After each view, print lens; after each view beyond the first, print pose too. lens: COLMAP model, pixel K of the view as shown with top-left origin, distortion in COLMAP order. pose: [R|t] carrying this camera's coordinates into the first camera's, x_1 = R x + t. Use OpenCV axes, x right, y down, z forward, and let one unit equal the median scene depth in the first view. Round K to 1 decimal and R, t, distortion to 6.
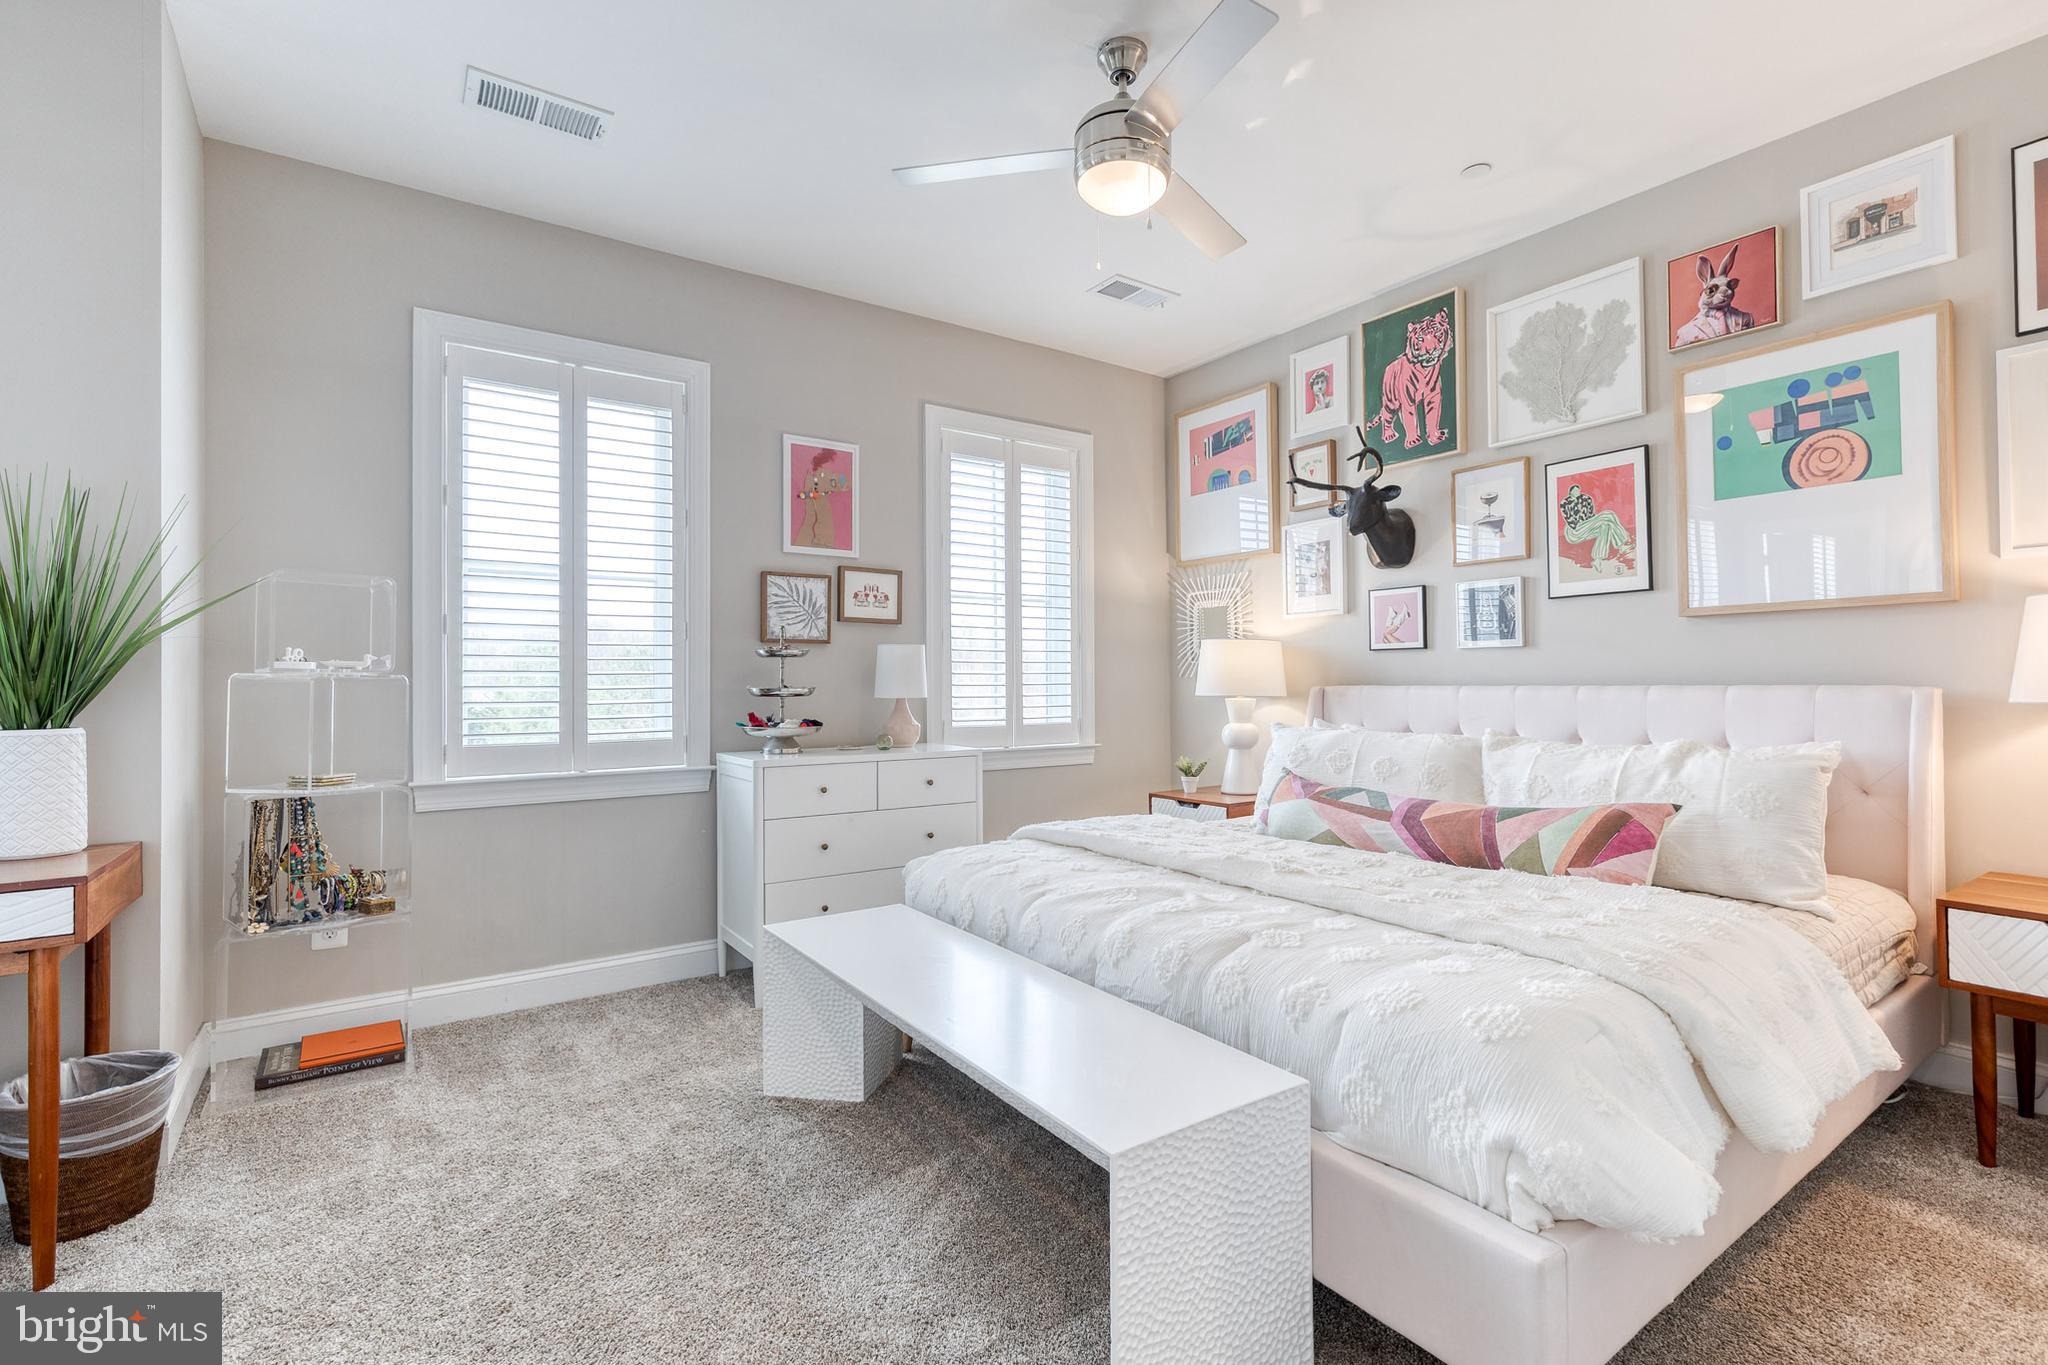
lens RADIAL K [[892.8, 0, 1012.9], [0, 892.8, 672.6], [0, 0, 1]] dist [-0.001322, 0.000021]
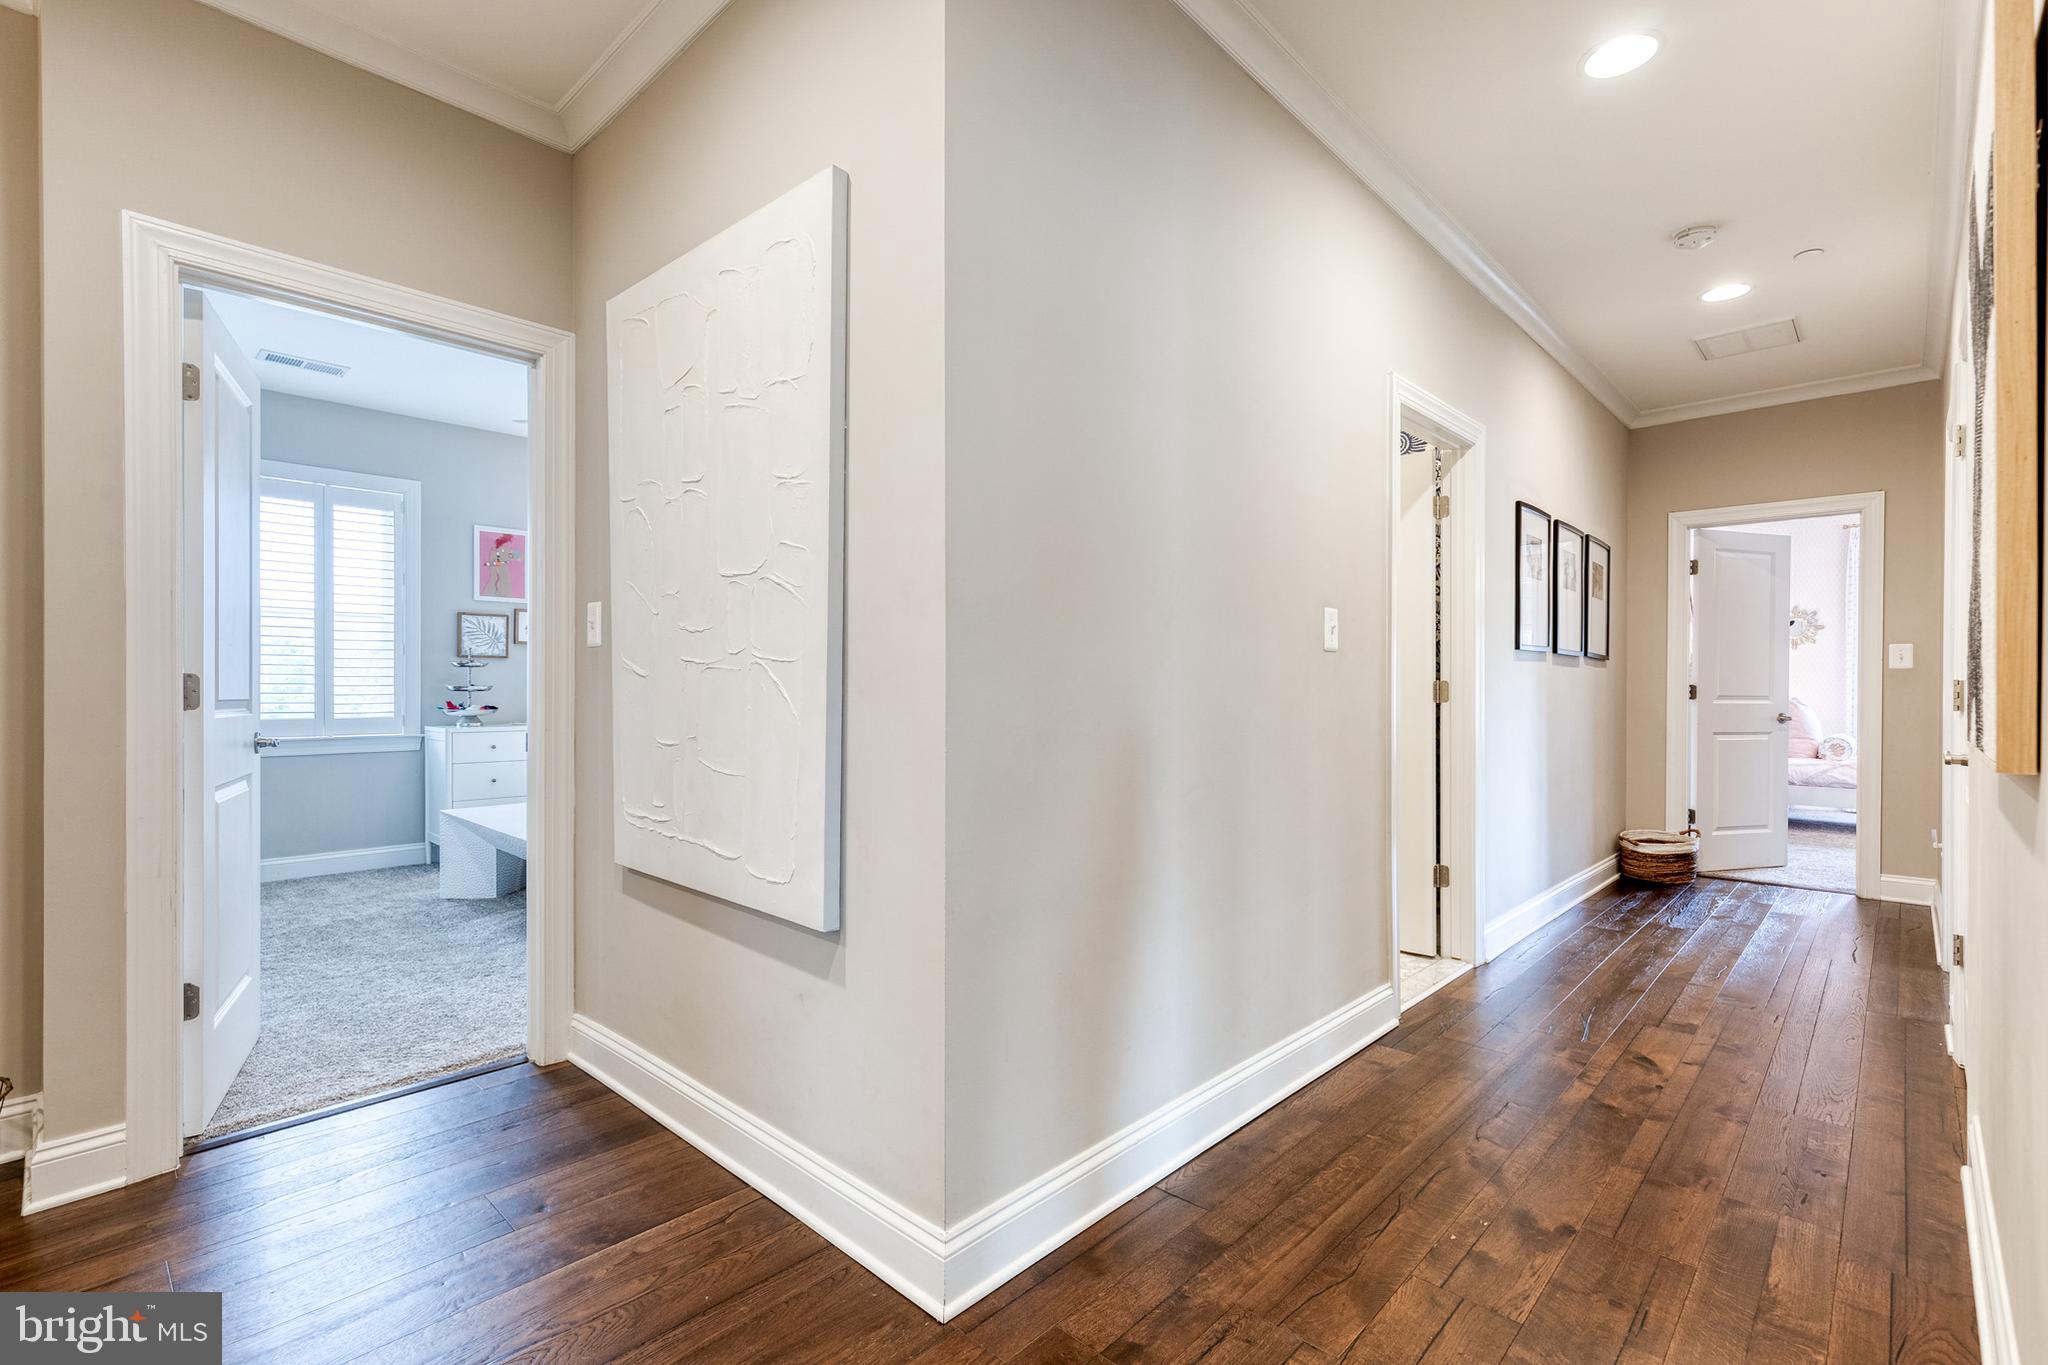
lens RADIAL K [[903.0, 0, 1011.1], [0, 903.0, 688.6], [0, 0, 1]] dist [0.000874, -0.000017]
pose [[0.980139, 0.007515, 0.198167, 0.398255], [-0.010530, 0.999844, 0.014165, -0.011995], [-0.198030, -0.015970, 0.980066, -0.840623]]
